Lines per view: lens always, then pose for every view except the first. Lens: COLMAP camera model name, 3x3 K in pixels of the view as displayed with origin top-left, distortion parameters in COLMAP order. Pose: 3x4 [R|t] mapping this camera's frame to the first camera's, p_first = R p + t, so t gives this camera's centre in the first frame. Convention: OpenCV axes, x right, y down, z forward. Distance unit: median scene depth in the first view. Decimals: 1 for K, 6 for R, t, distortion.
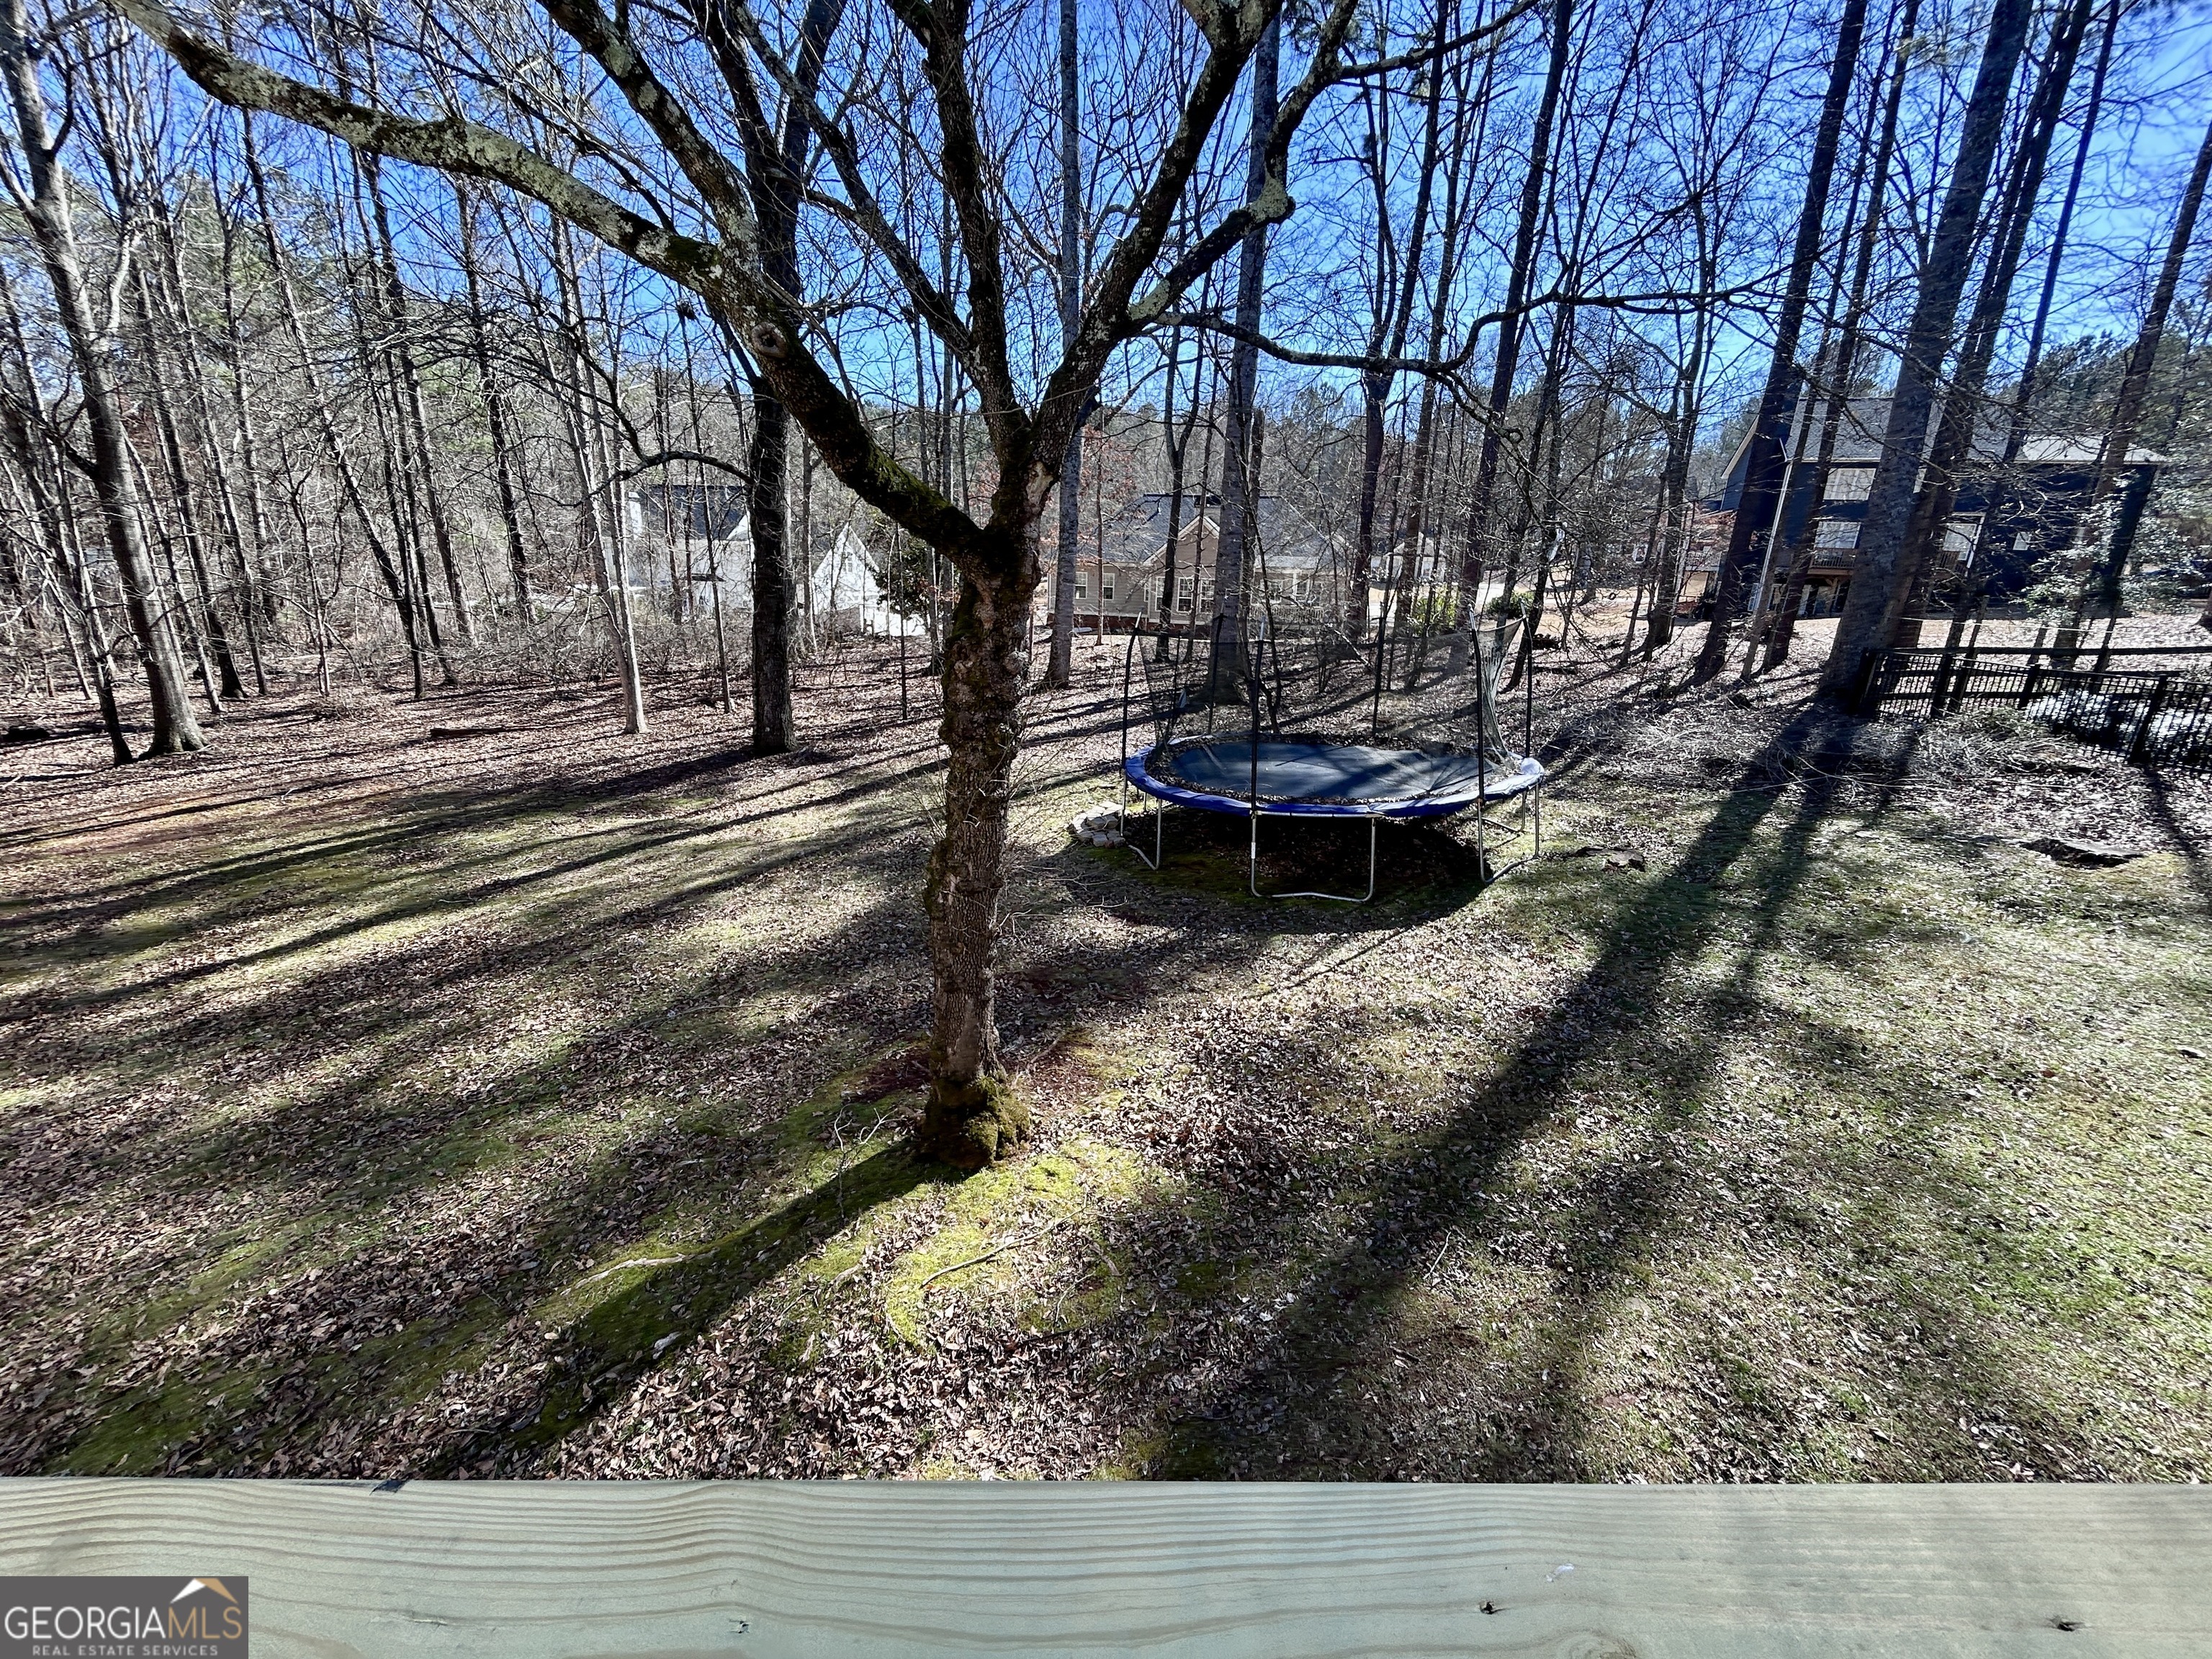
lens RADIAL K [[899.6, 0, 1109.1], [0, 899.6, 824.9], [0, 0, 1]] dist [0.002852, 0.000127]
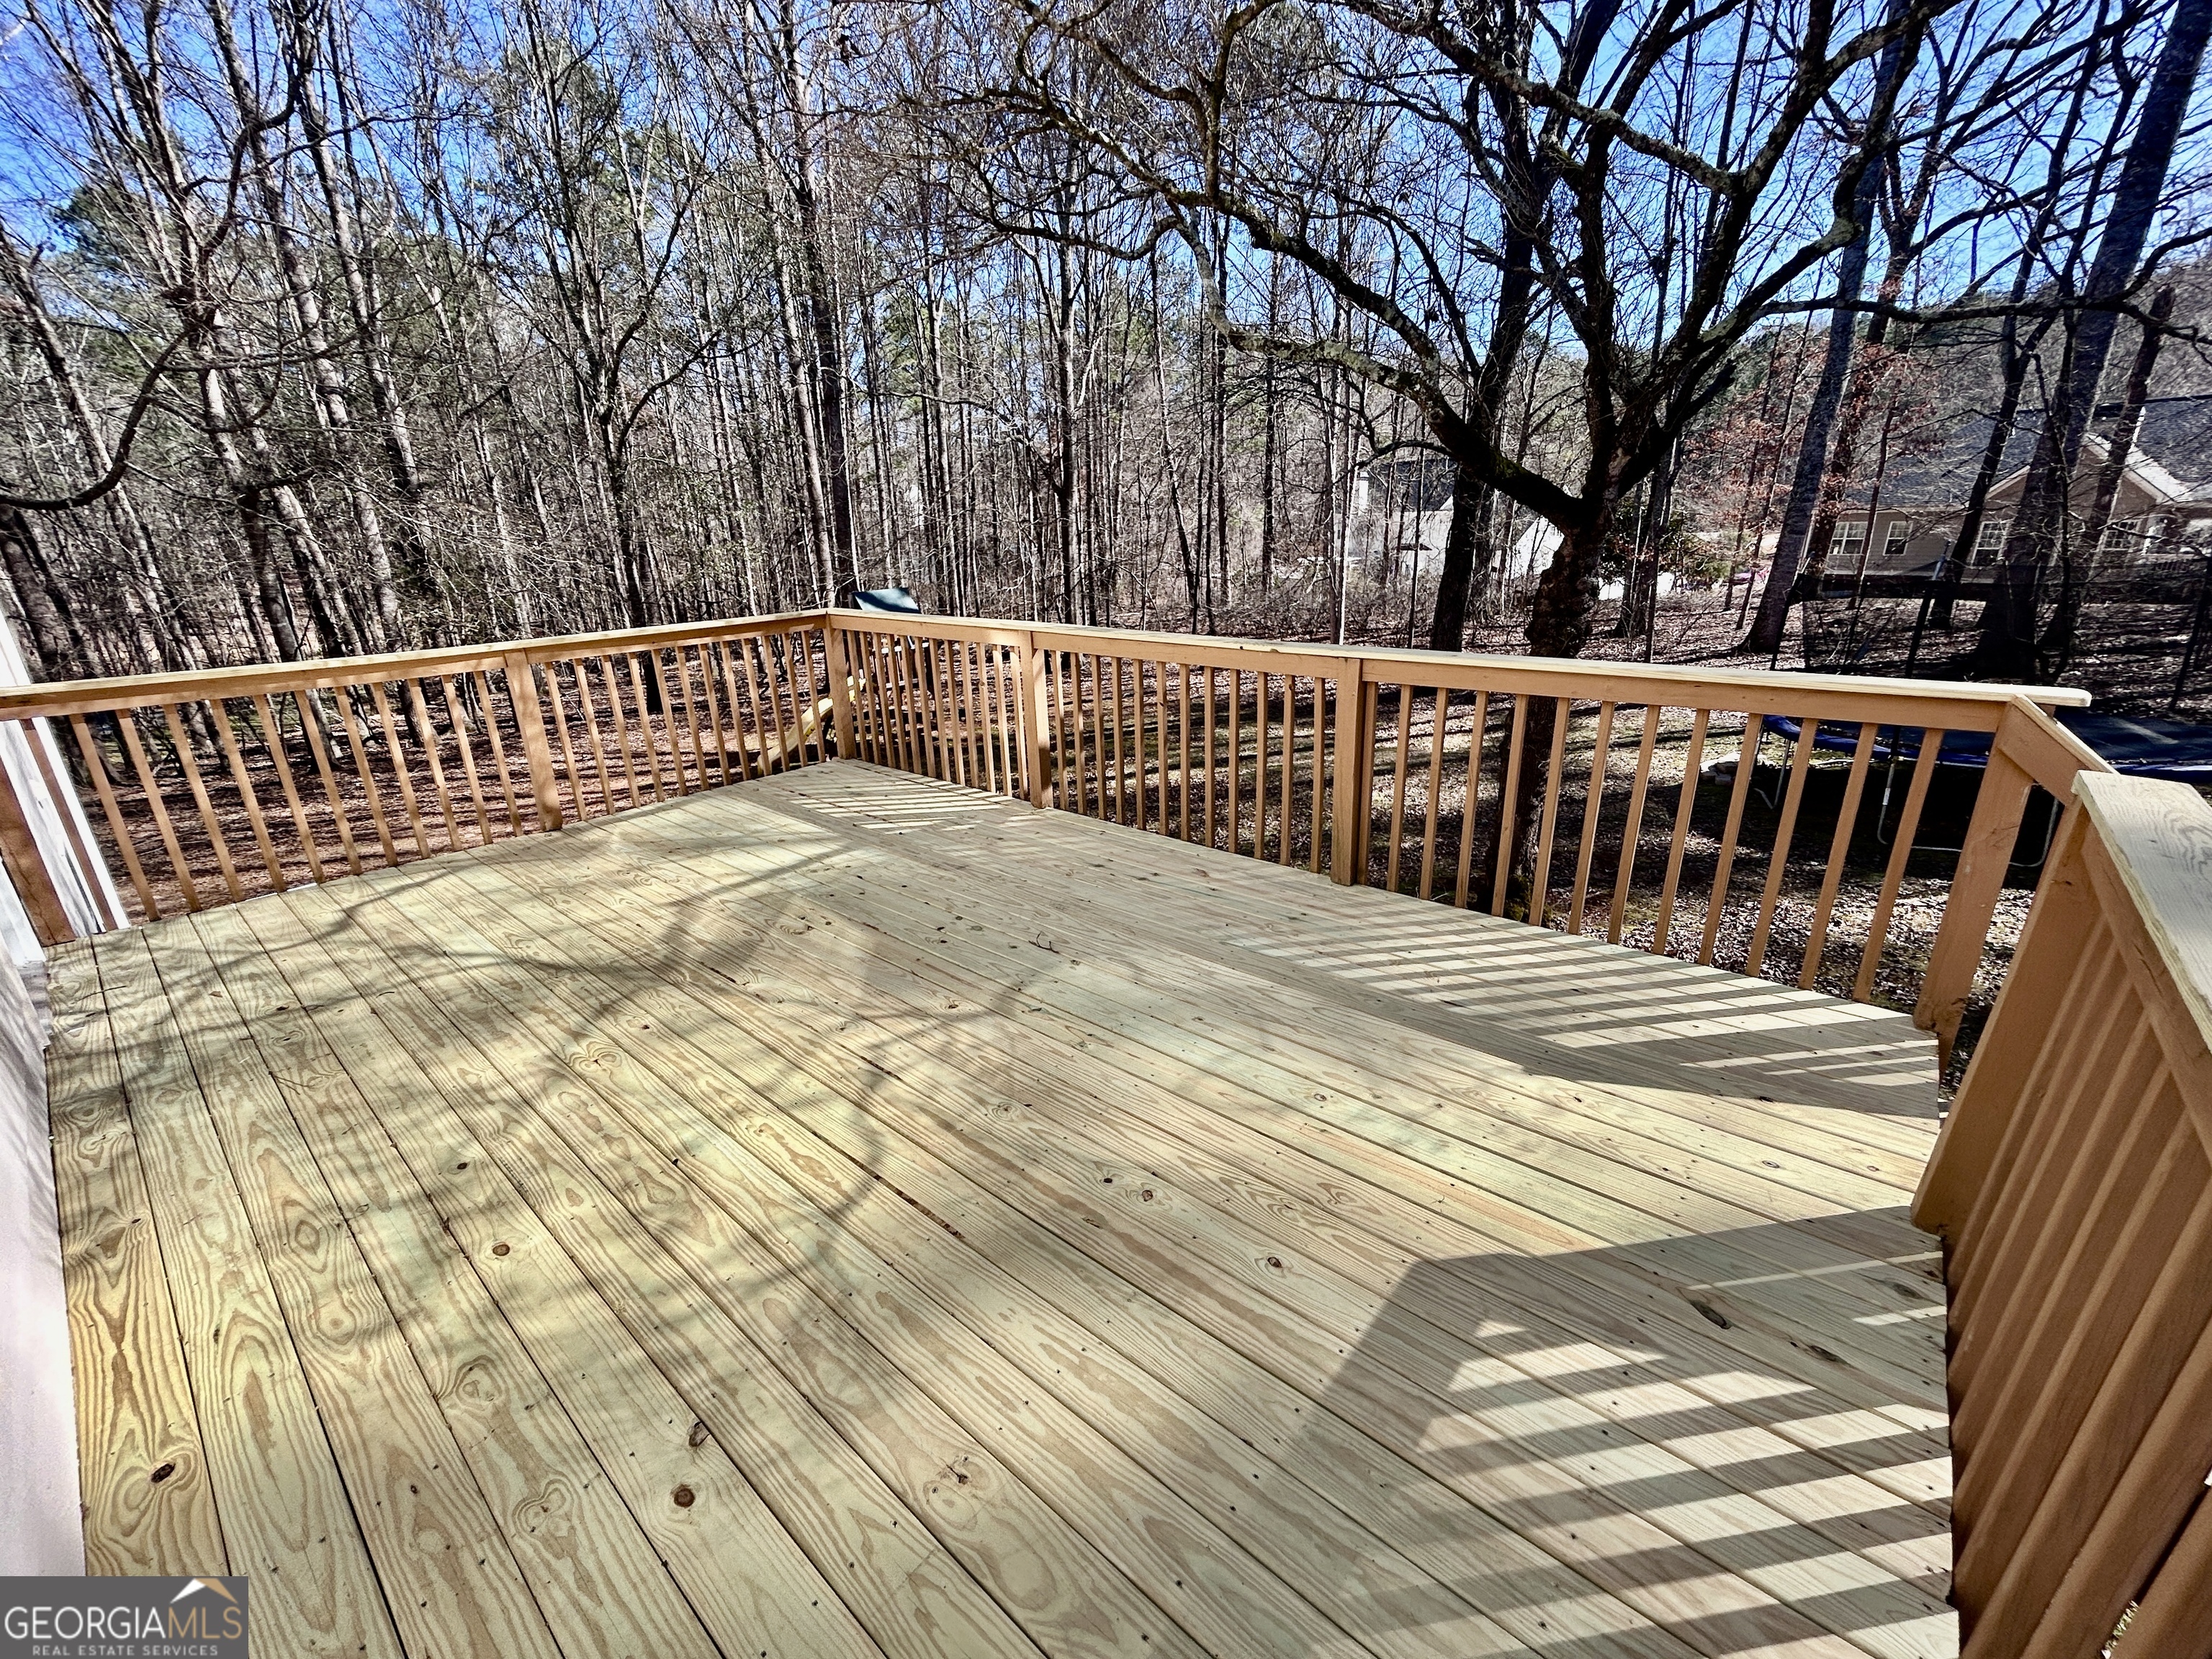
lens RADIAL K [[899.6, 0, 1109.4], [0, 899.6, 827.8], [0, 0, 1]] dist [0.002852, 0.000127]
pose [[0.749319, 0.163230, -0.641777, 0.044886], [-0.140720, 0.986260, 0.086546, 0.026646], [0.647085, 0.025460, 0.761992, -0.085755]]
